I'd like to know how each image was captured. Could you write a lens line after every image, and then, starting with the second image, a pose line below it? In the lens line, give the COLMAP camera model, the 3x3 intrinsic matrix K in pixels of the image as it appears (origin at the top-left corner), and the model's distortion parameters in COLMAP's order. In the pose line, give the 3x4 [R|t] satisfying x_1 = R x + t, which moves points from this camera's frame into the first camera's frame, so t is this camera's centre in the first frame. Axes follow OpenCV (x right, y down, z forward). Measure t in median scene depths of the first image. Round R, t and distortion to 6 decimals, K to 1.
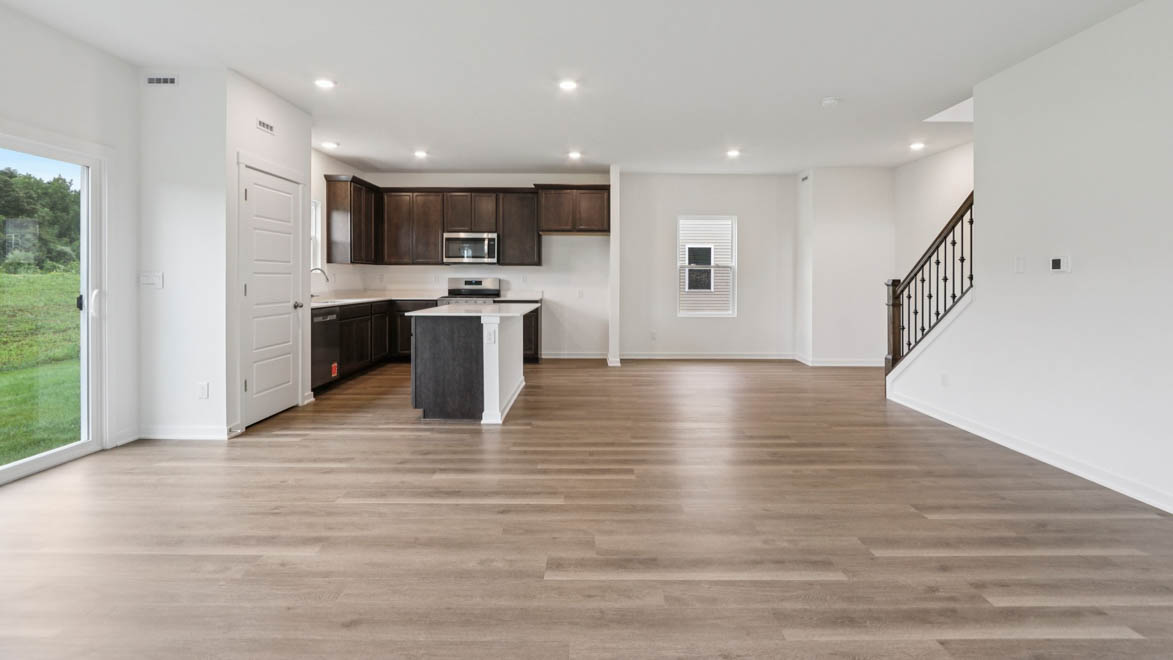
lens RADIAL K [[536.9, 0, 591.1], [0, 536.9, 276.9], [0, 0, 1]] dist [-0.013046, 0.001100]
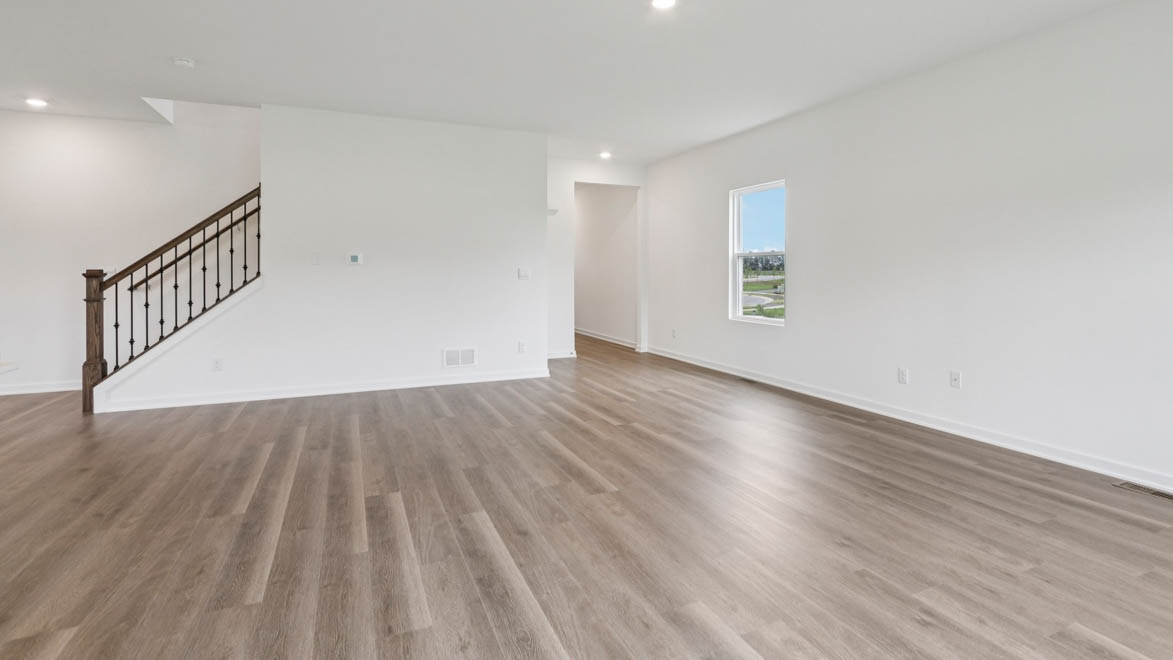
lens RADIAL K [[547.1, 0, 589.8], [0, 547.1, 268.9], [0, 0, 1]] dist [-0.009687, 0.000855]
pose [[-0.395534, -0.003767, 0.918444, -0.410650], [-0.002709, 0.999992, 0.002934, -0.000211], [-0.918448, -0.001328, -0.395541, 0.498696]]
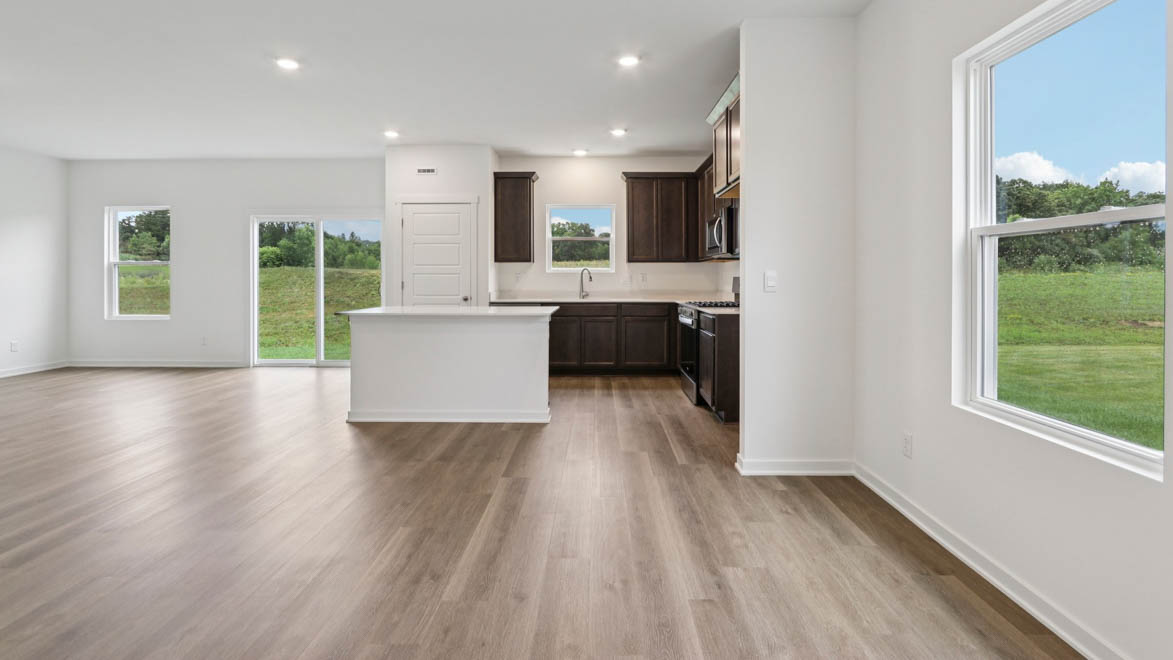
lens RADIAL K [[536.9, 0, 591.1], [0, 536.9, 276.9], [0, 0, 1]] dist [-0.013046, 0.001100]
pose [[-0.020223, -0.004879, -0.999784, 0.528841], [0.000094, 0.999988, -0.004882, 0.005994], [0.999795, -0.000192, -0.020223, 0.949006]]
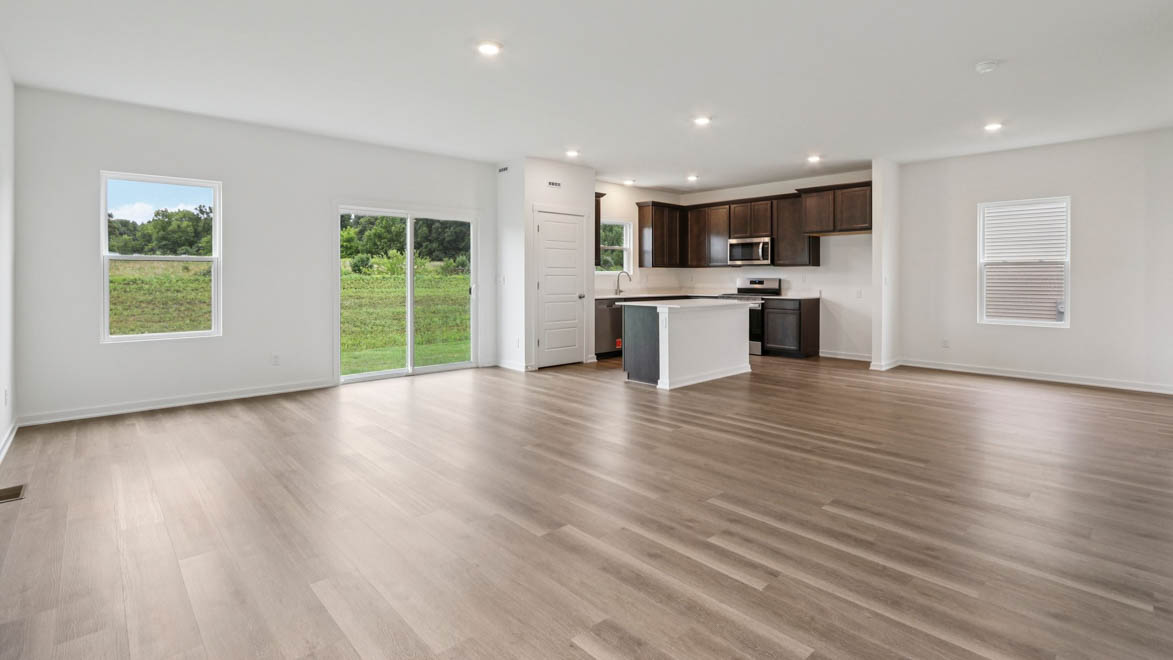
lens RADIAL K [[538.6, 0, 595.3], [0, 538.6, 276.6], [0, 0, 1]] dist [-0.014634, 0.000353]
pose [[0.682929, -0.005030, -0.730468, 0.426320], [0.003665, 0.999987, -0.003459, 0.001741], [0.730476, -0.000315, 0.682938, -0.014052]]
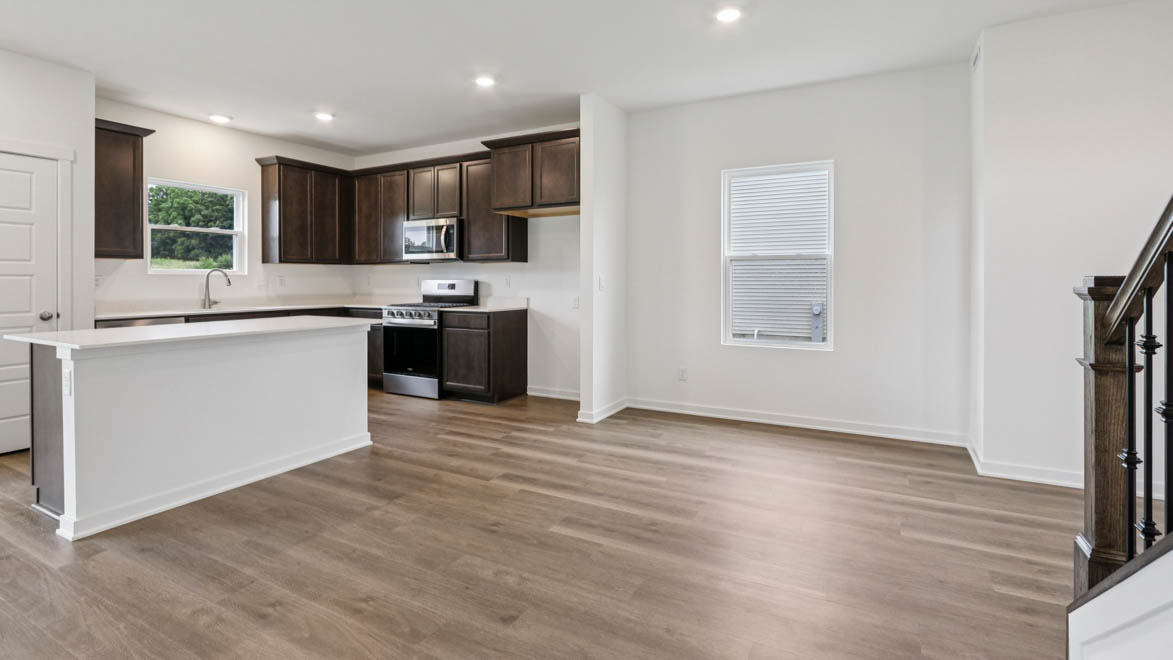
lens RADIAL K [[542.1, 0, 591.1], [0, 542.1, 273.1], [0, 0, 1]] dist [-0.013509, -0.000068]
pose [[0.881327, -0.011752, -0.472360, 0.365942], [0.006545, 0.999898, -0.012664, 0.003978], [0.472461, 0.008069, 0.881315, 0.491758]]
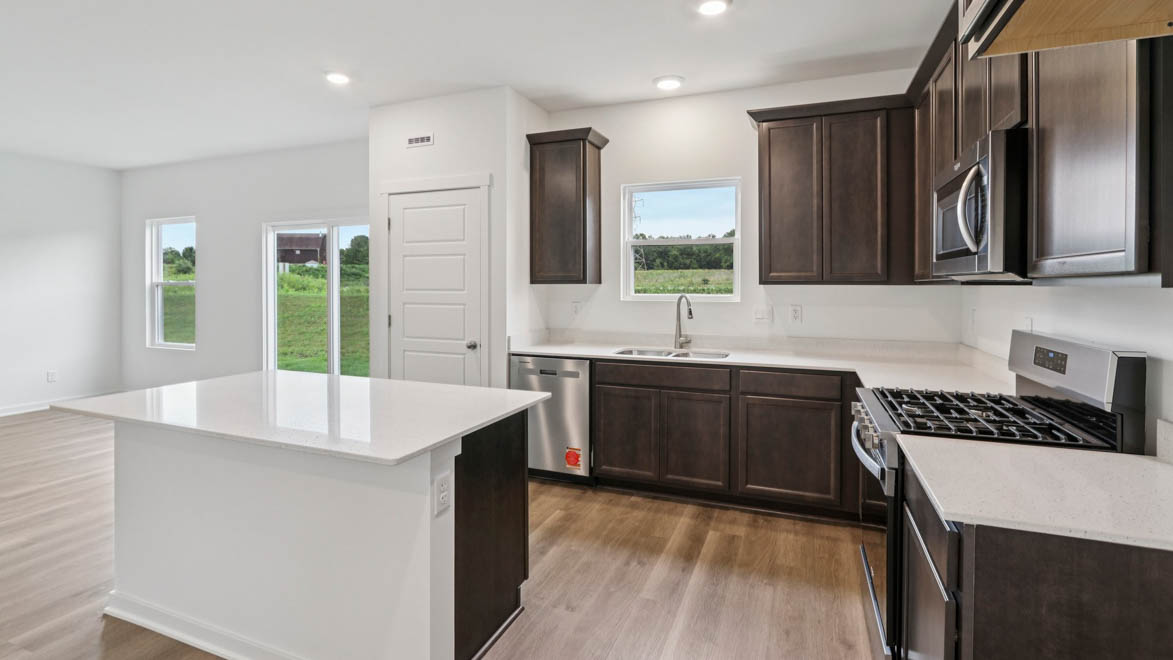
lens RADIAL K [[540.2, 0, 591.9], [0, 540.2, 289.2], [0, 0, 1]] dist [-0.012219, 0.000225]
pose [[-0.373031, 0.003986, -0.927810, 0.081952], [-0.002449, 0.999983, 0.005281, -0.023326], [0.927816, 0.004242, -0.373014, 1.039133]]
